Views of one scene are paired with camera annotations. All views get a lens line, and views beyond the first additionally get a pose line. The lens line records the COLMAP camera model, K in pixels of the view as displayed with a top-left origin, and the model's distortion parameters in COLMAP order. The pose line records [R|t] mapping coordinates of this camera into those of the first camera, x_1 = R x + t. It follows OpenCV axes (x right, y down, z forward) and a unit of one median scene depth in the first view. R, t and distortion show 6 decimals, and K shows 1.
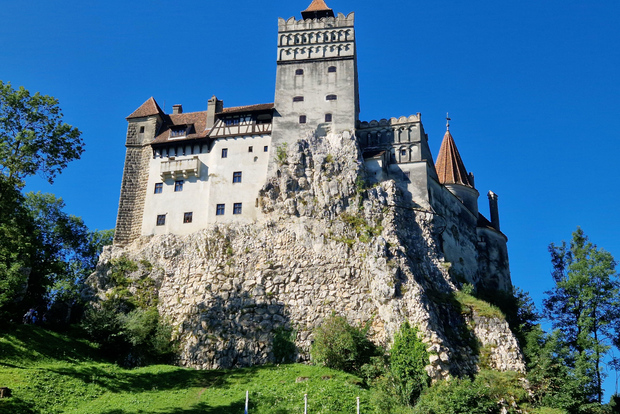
lens RADIAL K [[642.6, 0, 310.0], [0, 642.6, 207.0], [0, 0, 1]] dist [0.095635, -0.000728]
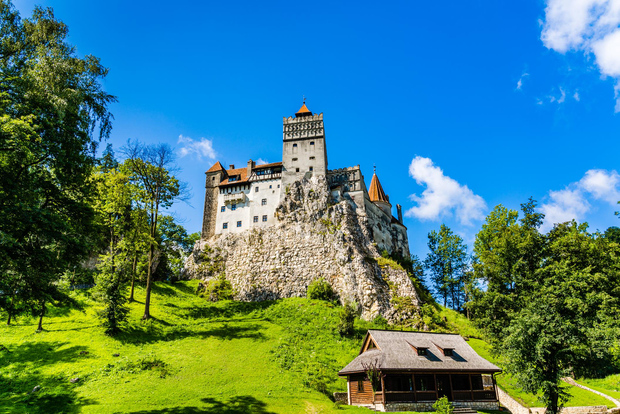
lens RADIAL K [[642.6, 0, 310.0], [0, 642.6, 207.0], [0, 0, 1]] dist [0.095635, -0.000728]
pose [[0.998648, -0.031464, 0.041384, -0.056687], [0.028774, 0.997532, 0.064043, -0.149014], [-0.043296, -0.062766, 0.997089, -0.895957]]
